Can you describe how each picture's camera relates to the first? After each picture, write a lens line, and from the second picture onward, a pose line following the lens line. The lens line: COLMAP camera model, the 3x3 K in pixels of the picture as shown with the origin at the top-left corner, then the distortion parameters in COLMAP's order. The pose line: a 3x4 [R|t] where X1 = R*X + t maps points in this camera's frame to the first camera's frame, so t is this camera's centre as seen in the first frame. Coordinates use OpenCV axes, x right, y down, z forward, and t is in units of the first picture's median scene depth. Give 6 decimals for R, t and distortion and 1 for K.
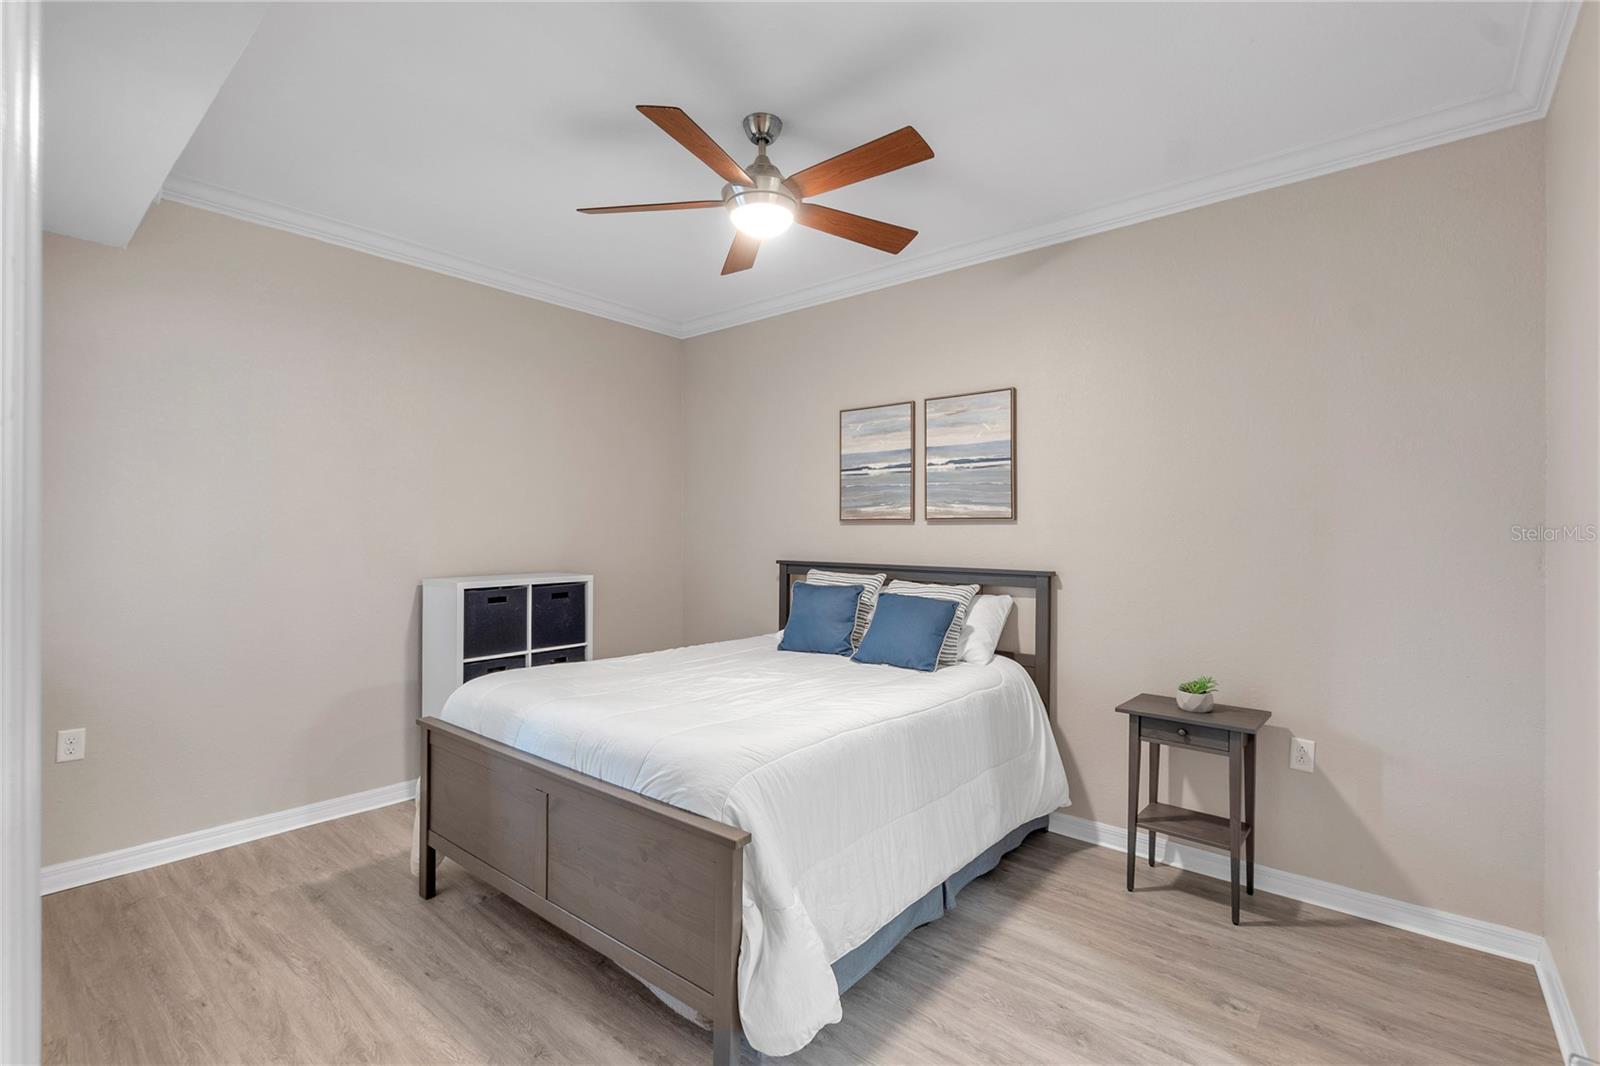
lens RADIAL K [[713.5, 0, 800.0], [0, 713.5, 533.3], [0, 0, 1]] dist [-0.000667, -0.000006]
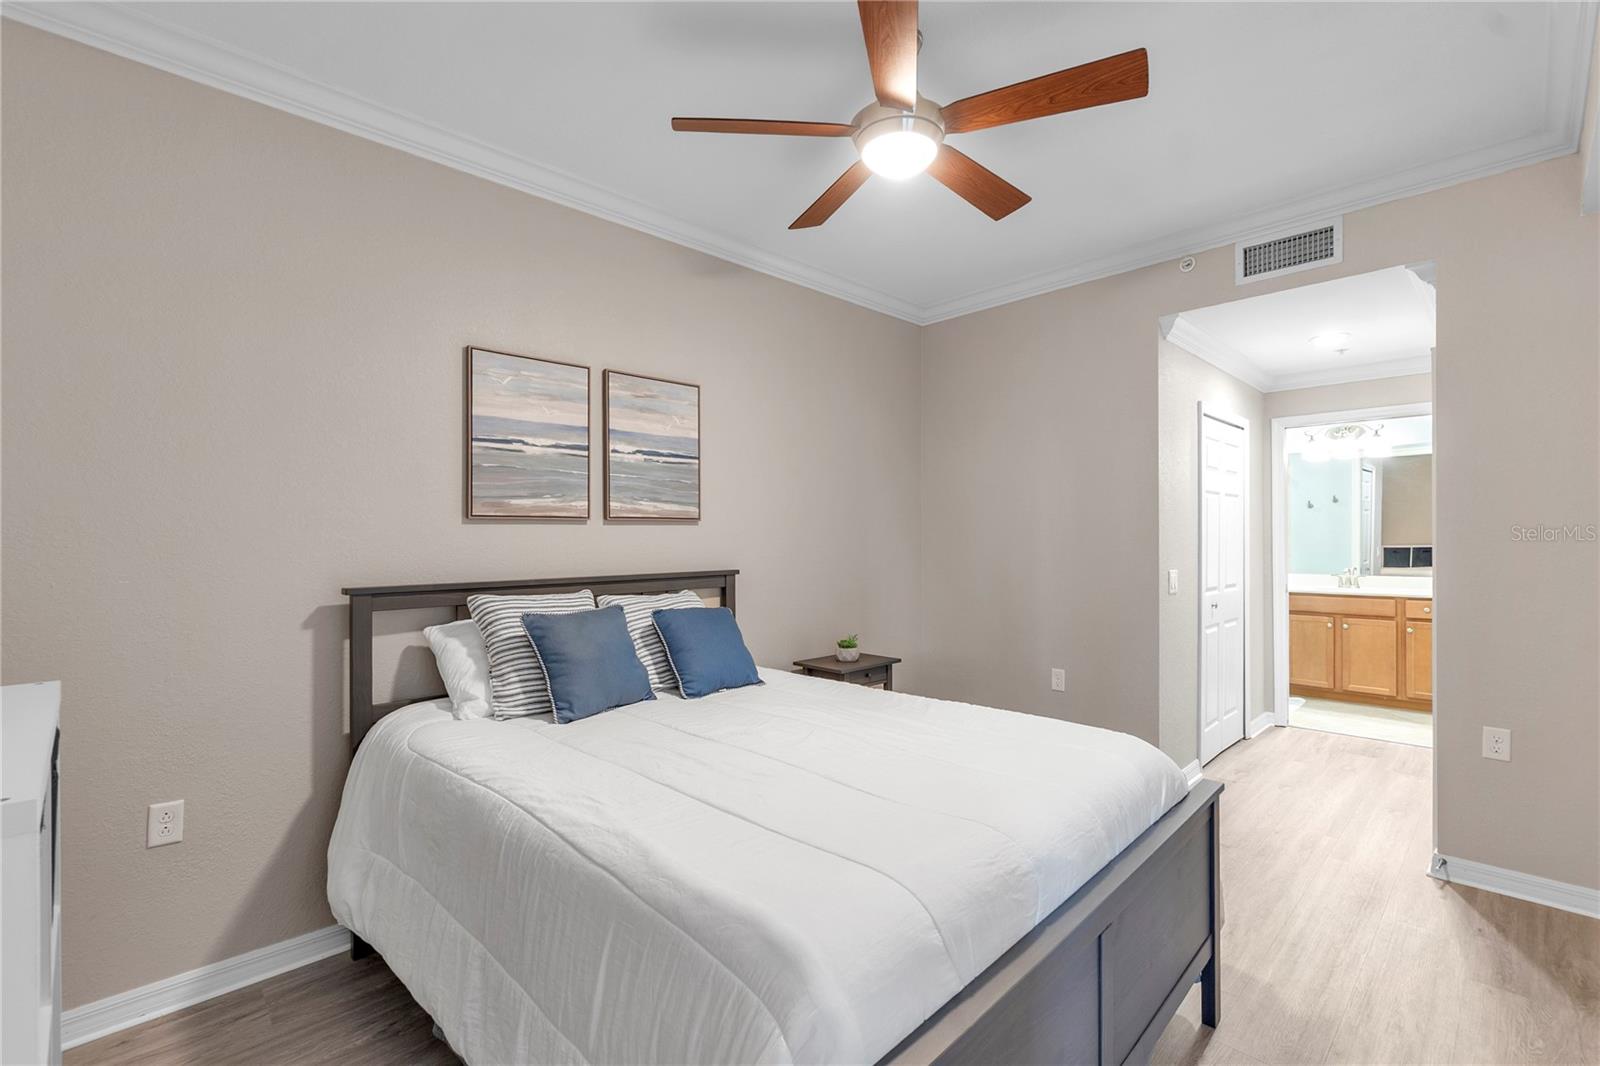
lens RADIAL K [[713.5, 0, 797.5], [0, 713.5, 530.2], [0, 0, 1]] dist [-0.000667, -0.000006]
pose [[0.087414, 0.002197, 0.996170, -0.620235], [0.010006, 0.999945, -0.003083, -0.001123], [-0.996122, 0.010237, 0.087387, 0.726731]]
